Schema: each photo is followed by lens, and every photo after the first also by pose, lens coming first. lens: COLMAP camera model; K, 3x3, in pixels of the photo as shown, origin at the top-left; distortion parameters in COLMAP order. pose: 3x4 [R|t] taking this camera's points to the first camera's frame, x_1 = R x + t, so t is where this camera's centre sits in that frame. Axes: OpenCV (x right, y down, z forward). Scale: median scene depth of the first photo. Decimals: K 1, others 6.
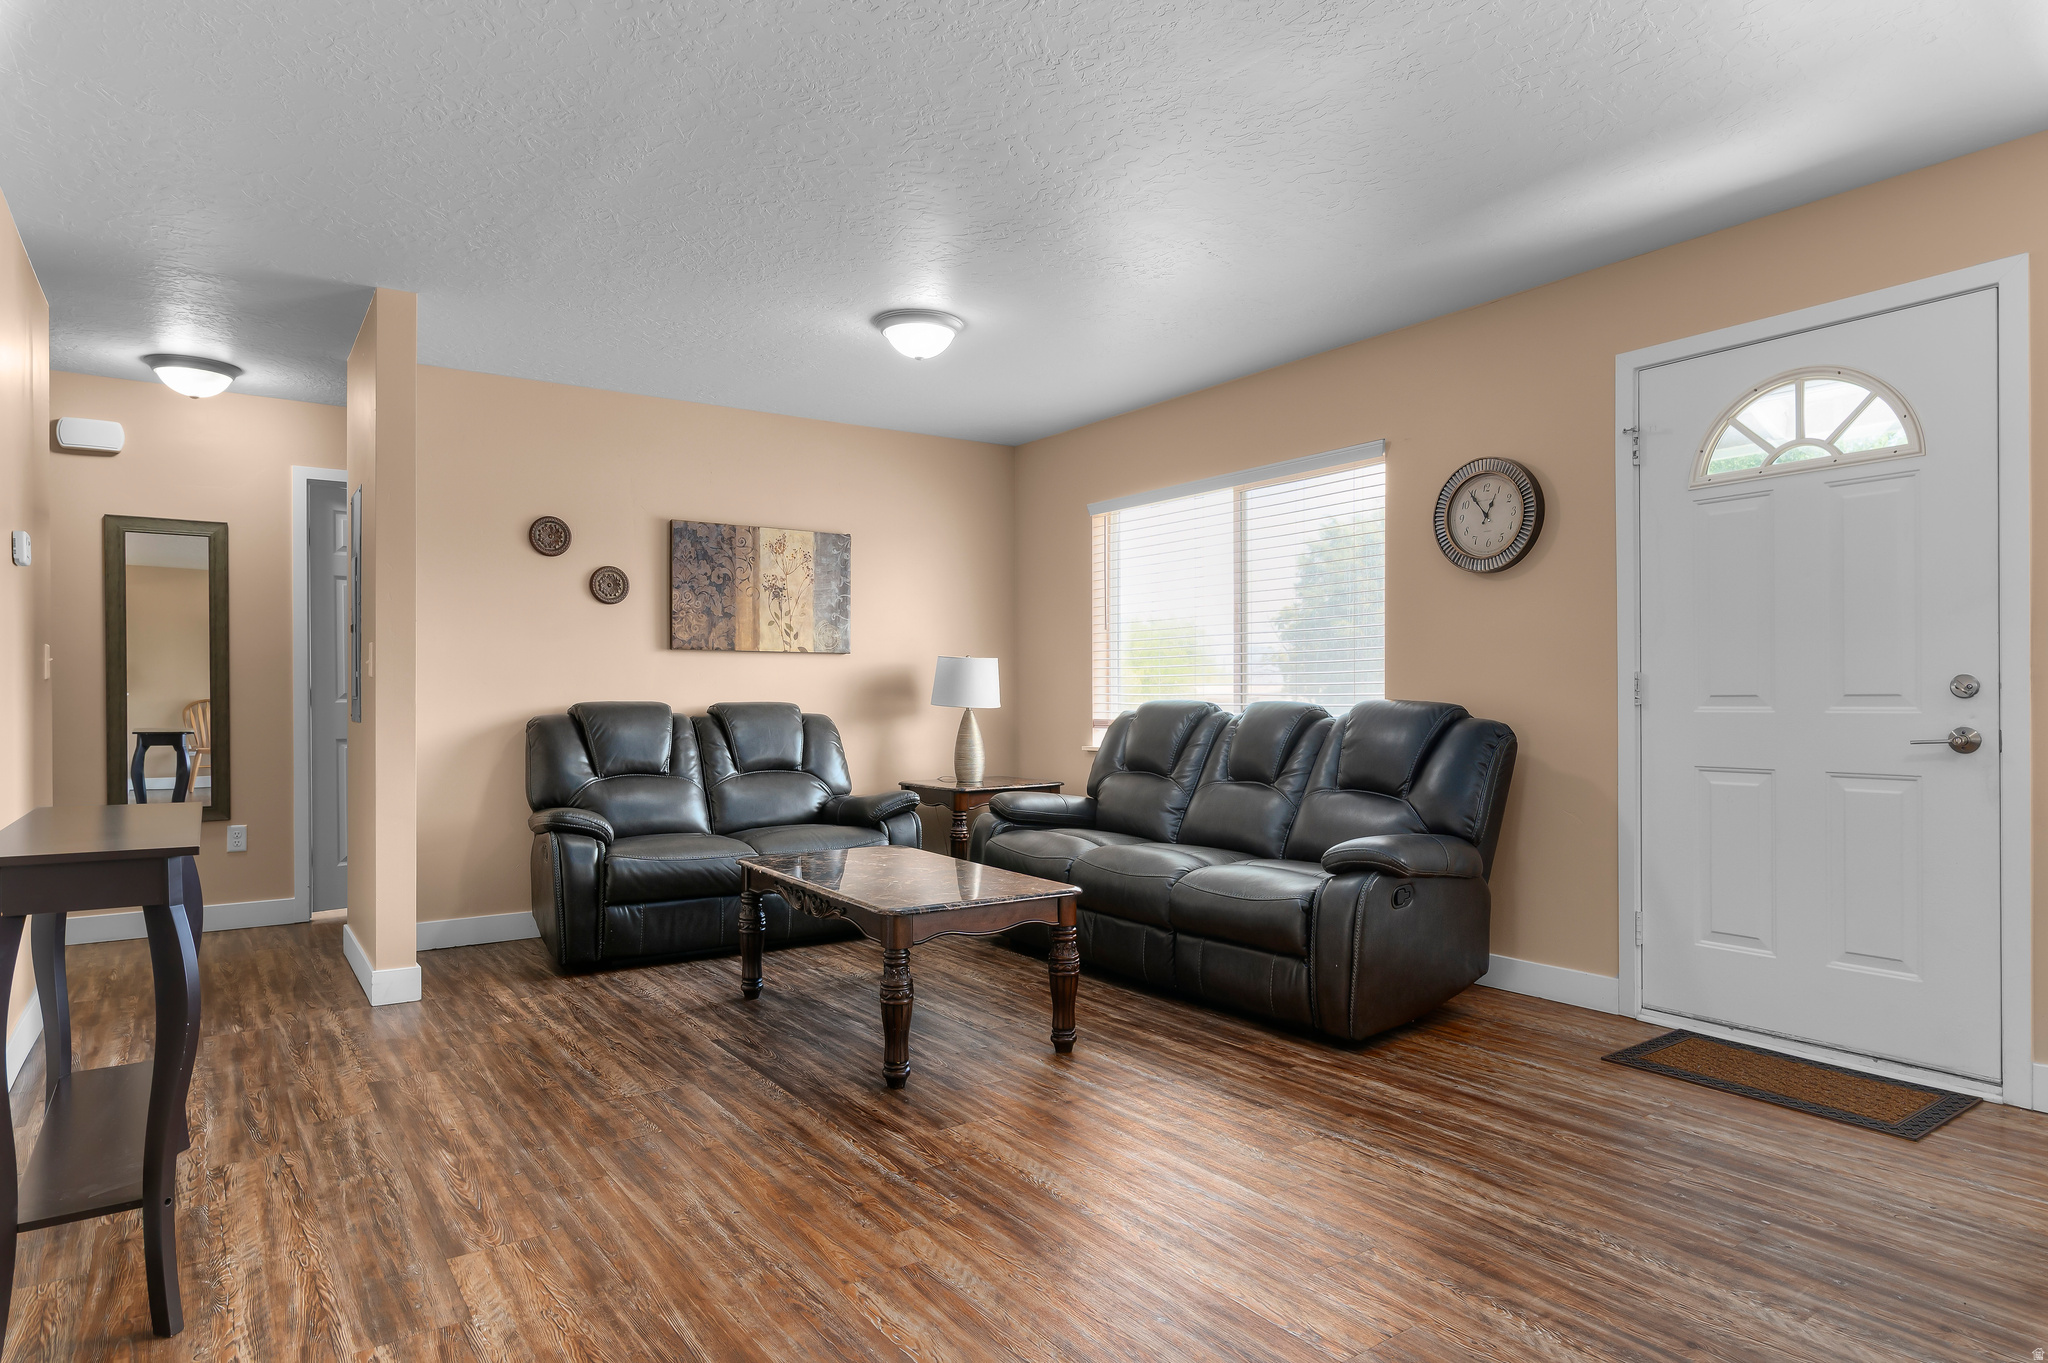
lens RADIAL K [[1167.7, 0, 1040.1], [0, 1167.7, 690.2], [0, 0, 1]] dist [-0.002140, -0.000871]
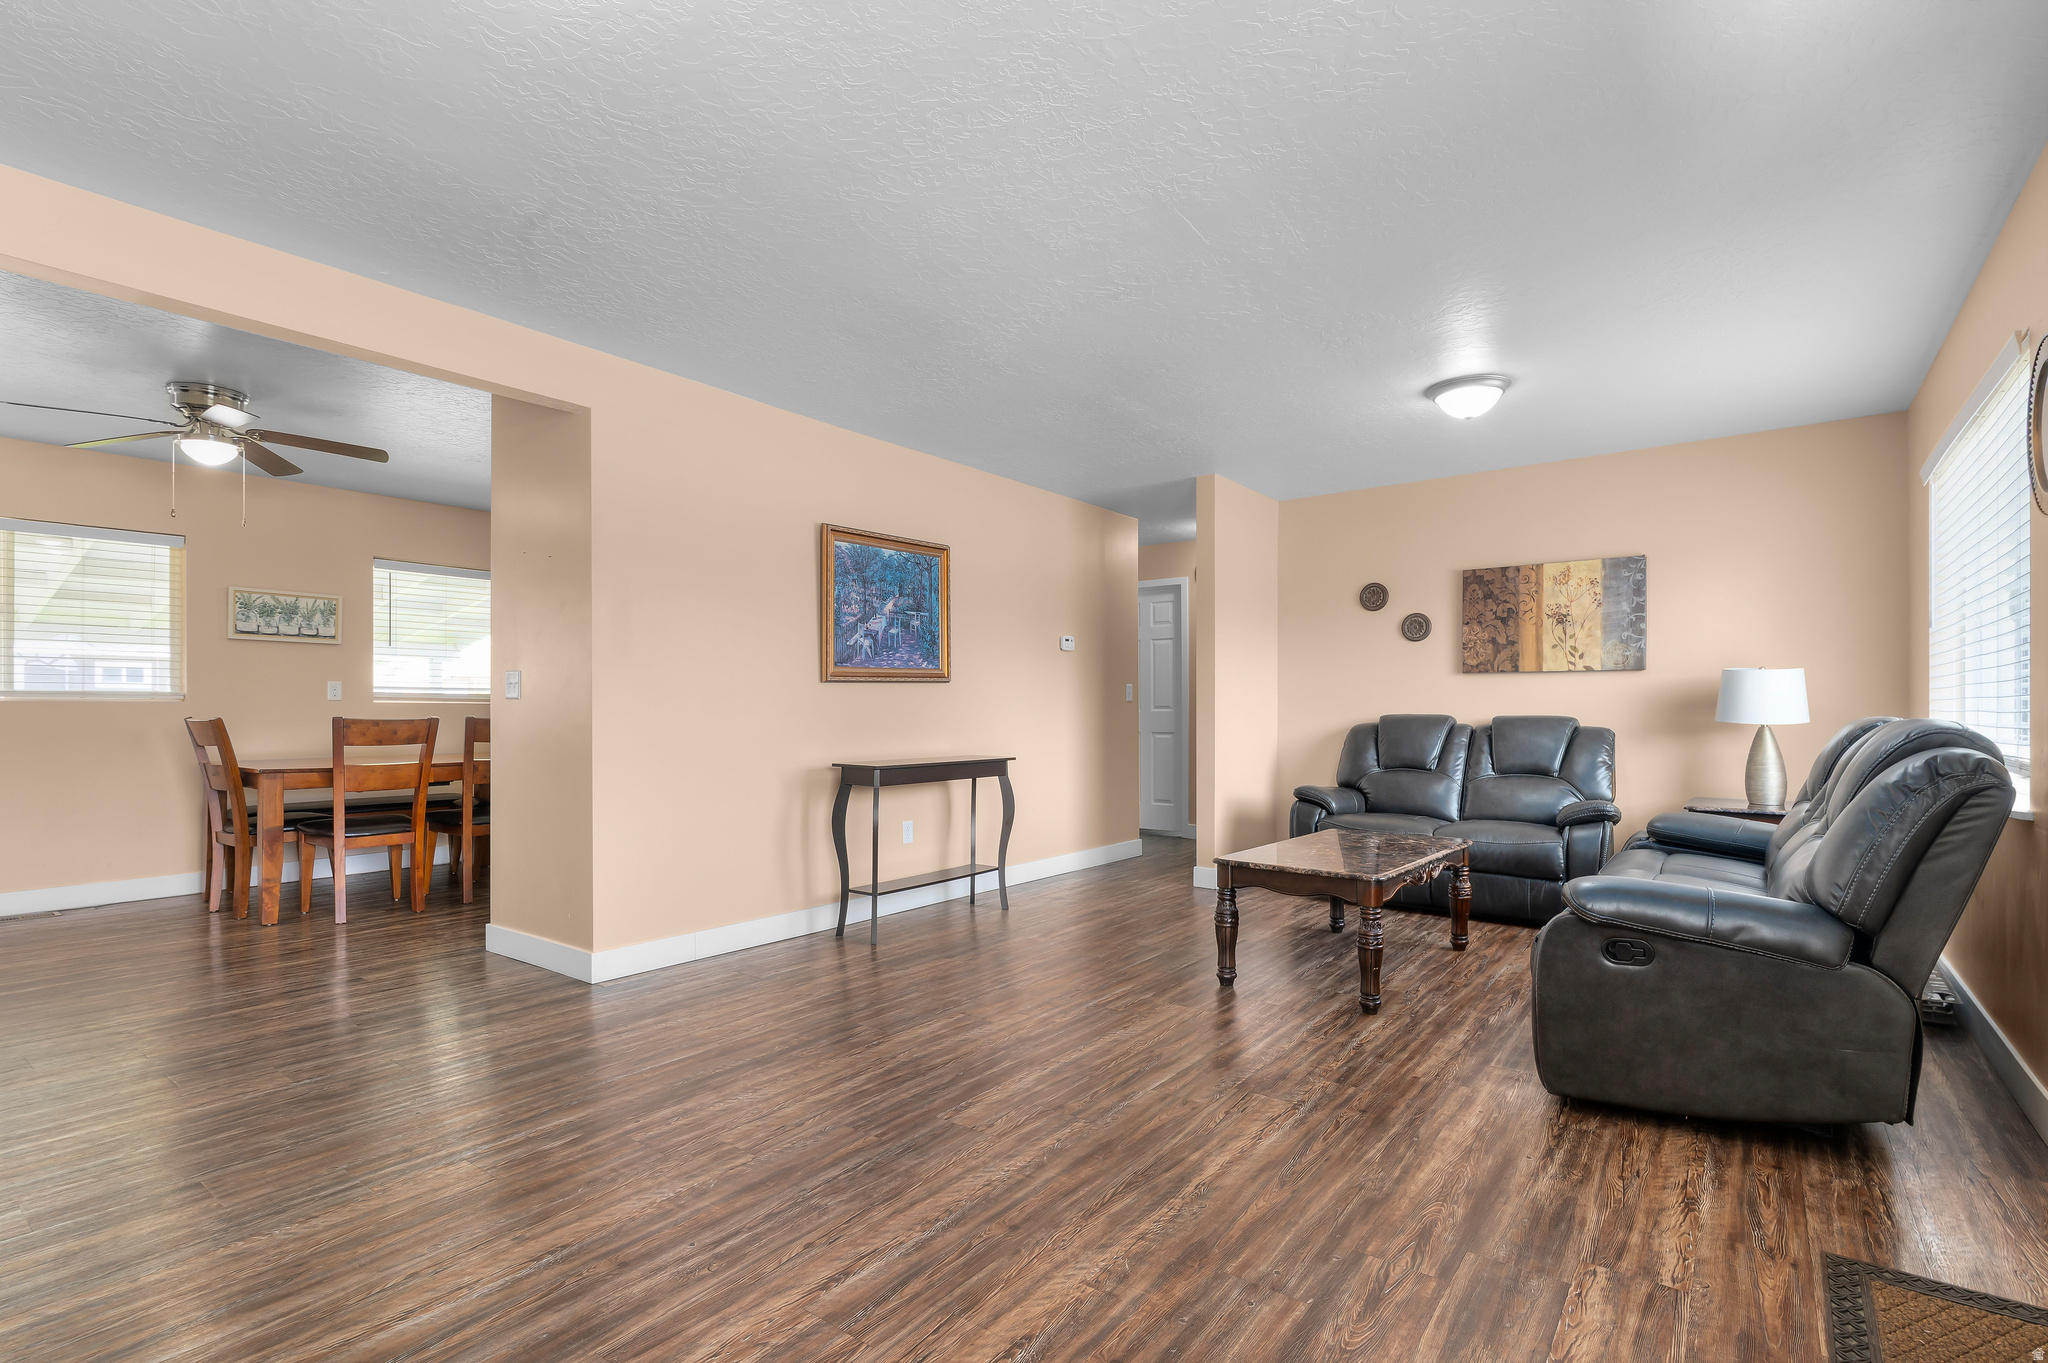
lens RADIAL K [[963.8, 0, 1032.8], [0, 963.8, 703.1], [0, 0, 1]] dist [-0.000142, -0.001359]
pose [[0.299225, -0.001565, -0.954181, 0.780208], [0.003371, 0.999994, -0.000583, -0.004823], [0.954177, -0.003042, 0.299229, 0.351104]]
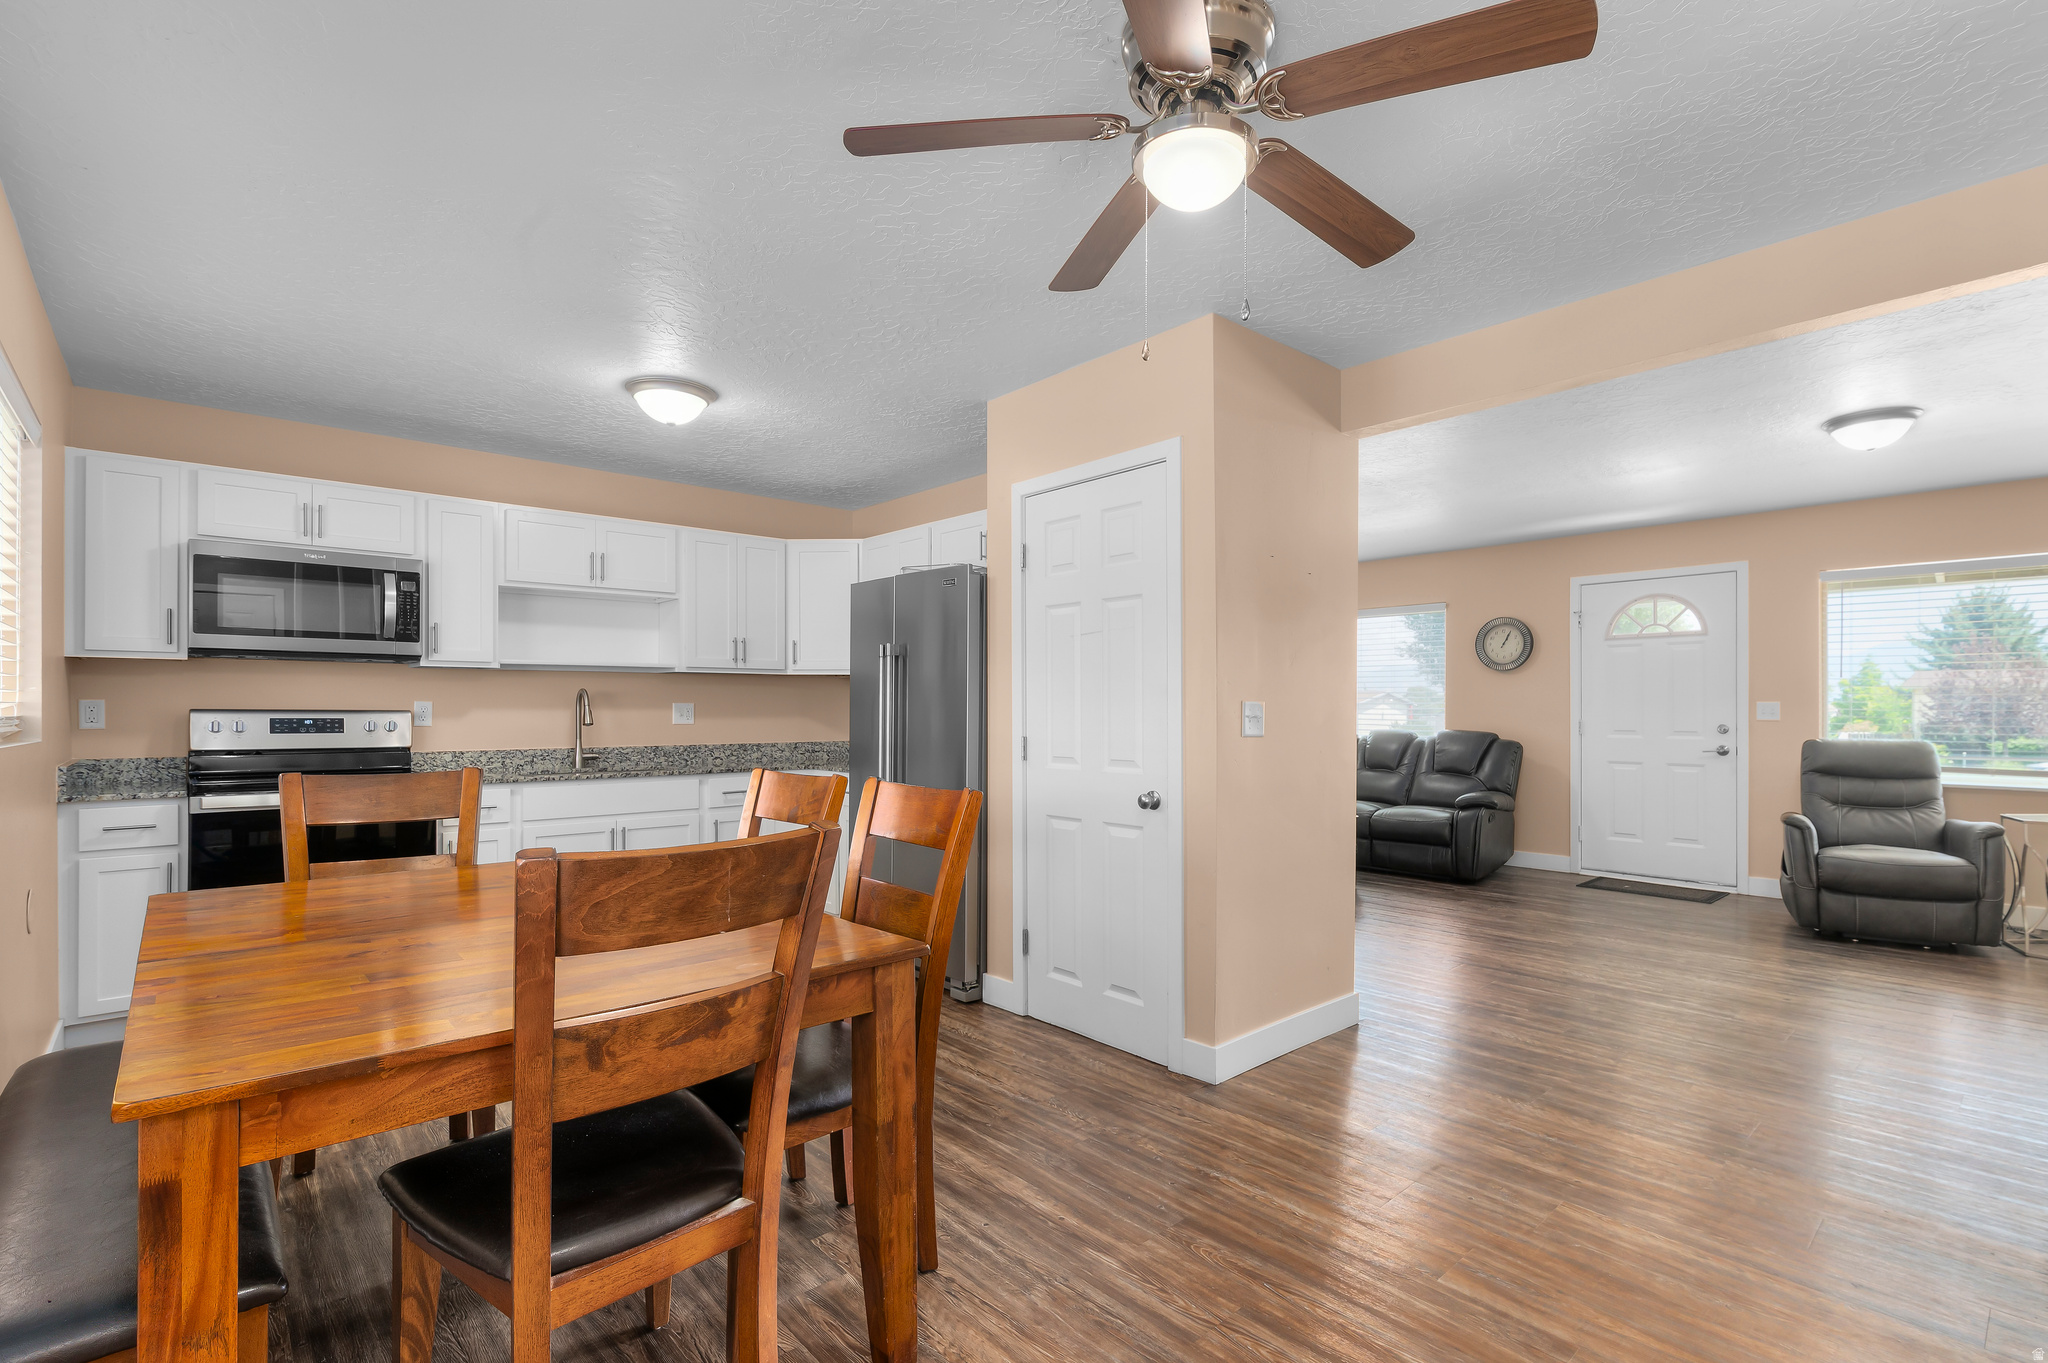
lens RADIAL K [[963.8, 0, 1032.8], [0, 963.8, 703.1], [0, 0, 1]] dist [-0.000142, -0.001359]
pose [[0.994987, 0.004063, 0.099923, -0.714285], [-0.004010, 0.999992, -0.000736, -0.041418], [-0.099925, 0.000331, 0.994995, -0.732433]]
